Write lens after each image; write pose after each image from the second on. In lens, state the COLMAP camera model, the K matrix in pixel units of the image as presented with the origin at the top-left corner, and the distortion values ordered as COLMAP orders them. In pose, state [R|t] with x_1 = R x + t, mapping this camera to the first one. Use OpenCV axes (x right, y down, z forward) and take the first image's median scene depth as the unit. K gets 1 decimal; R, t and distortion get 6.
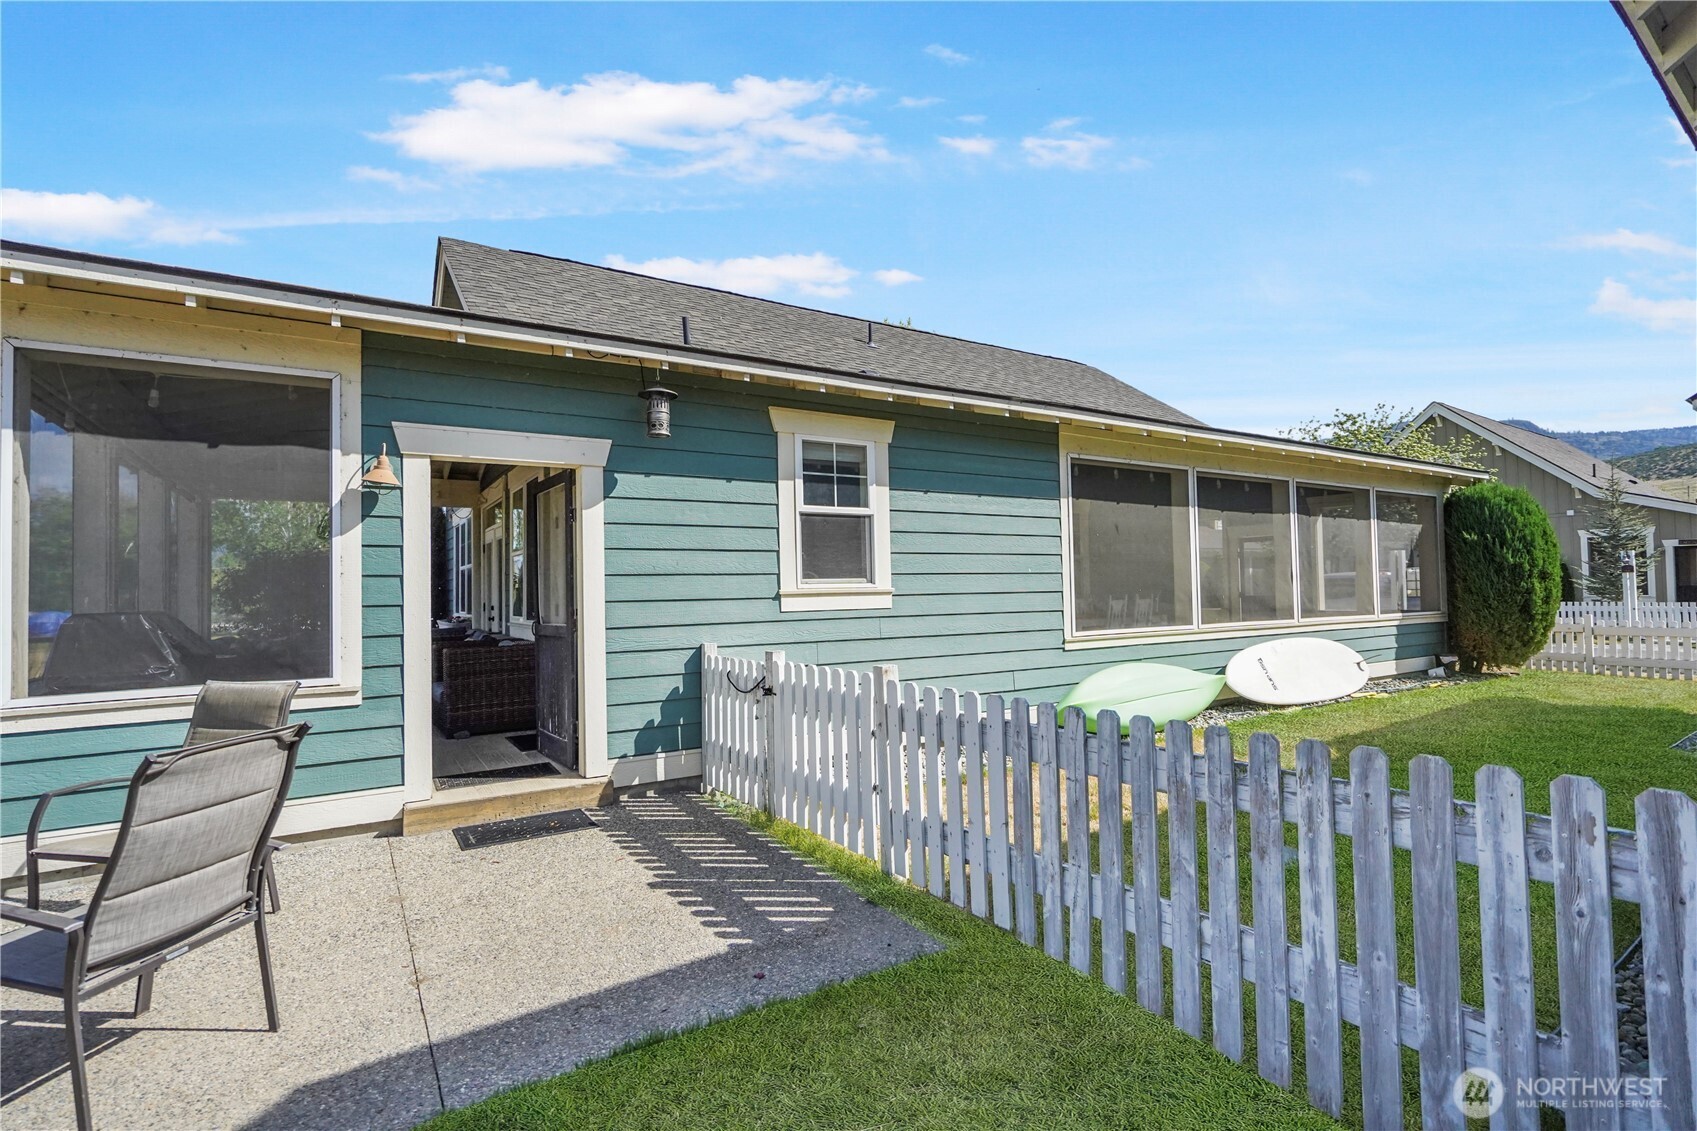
lens RADIAL K [[826.7, 0, 846.5], [0, 826.7, 571.3], [0, 0, 1]] dist [-0.001780, 0.000377]
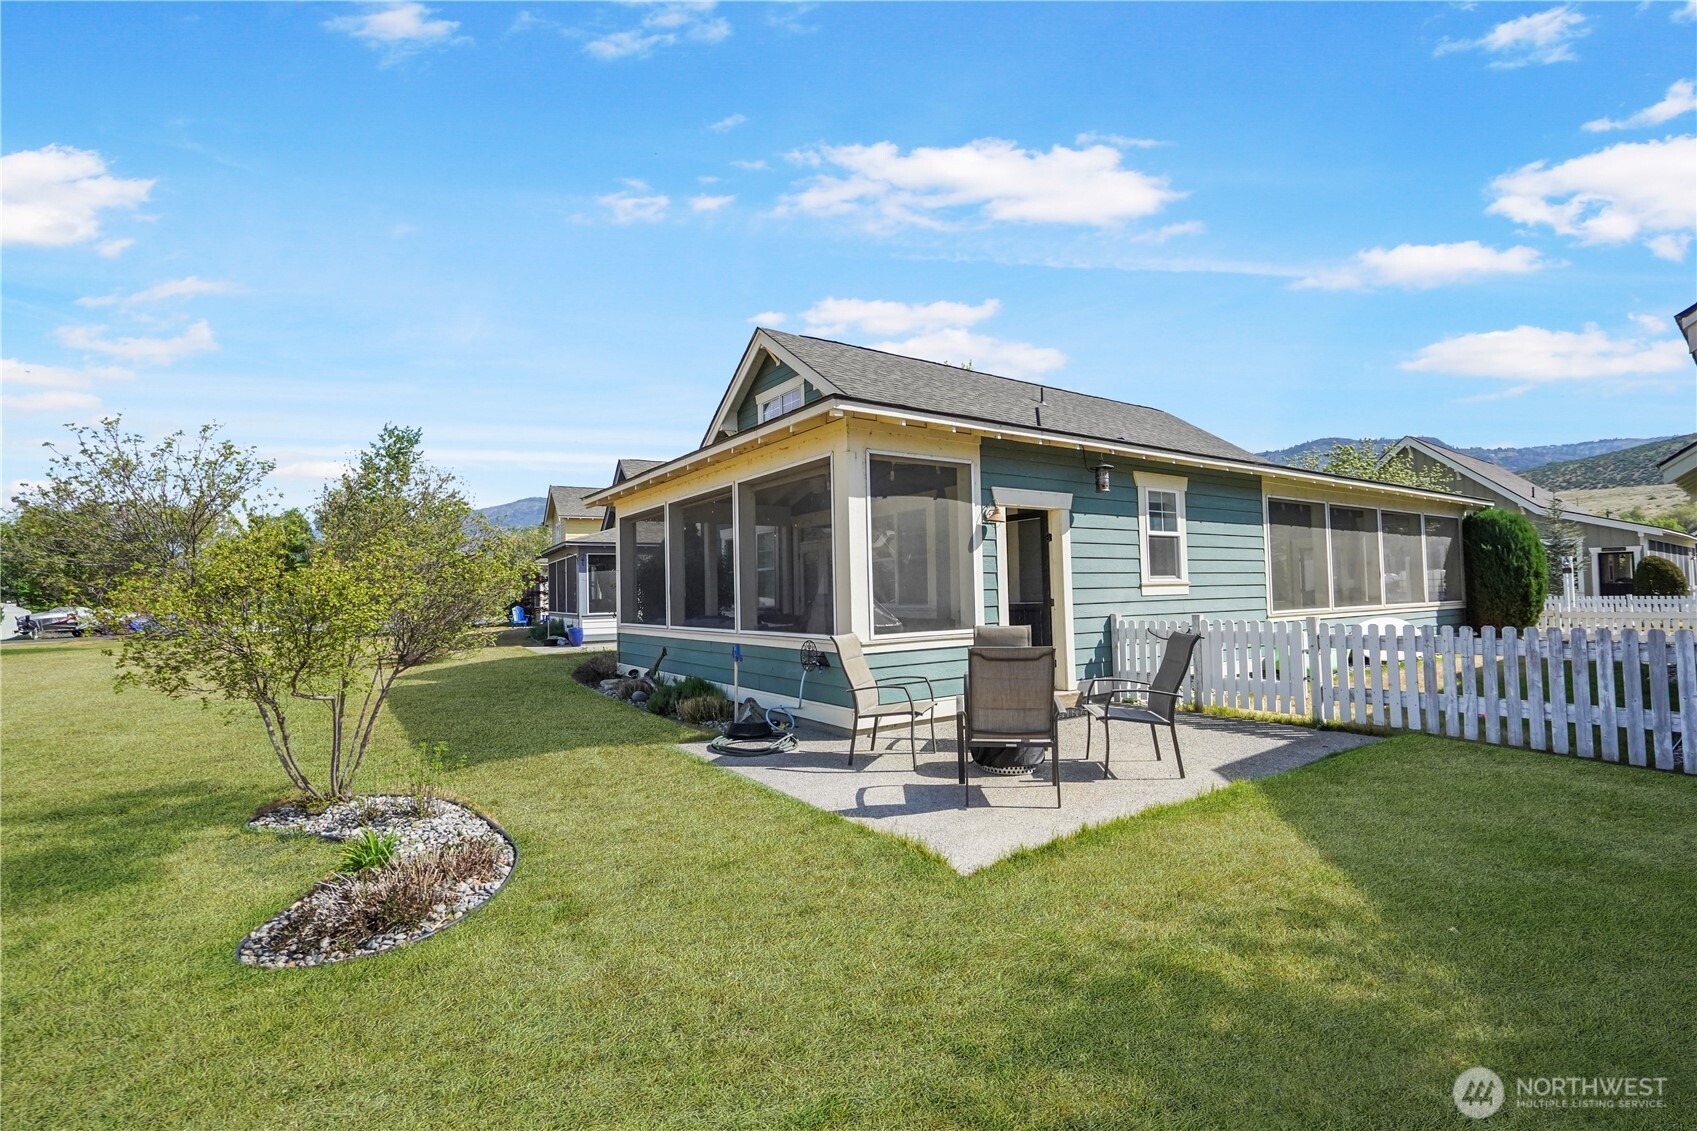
lens RADIAL K [[778.1, 0, 858.1], [0, 778.1, 566.7], [0, 0, 1]] dist [-0.002433, 0.002711]
pose [[0.998760, -0.001597, 0.049759, -0.780222], [0.002152, 0.999936, -0.011091, 0.008036], [-0.049738, 0.011184, 0.998700, -0.561827]]
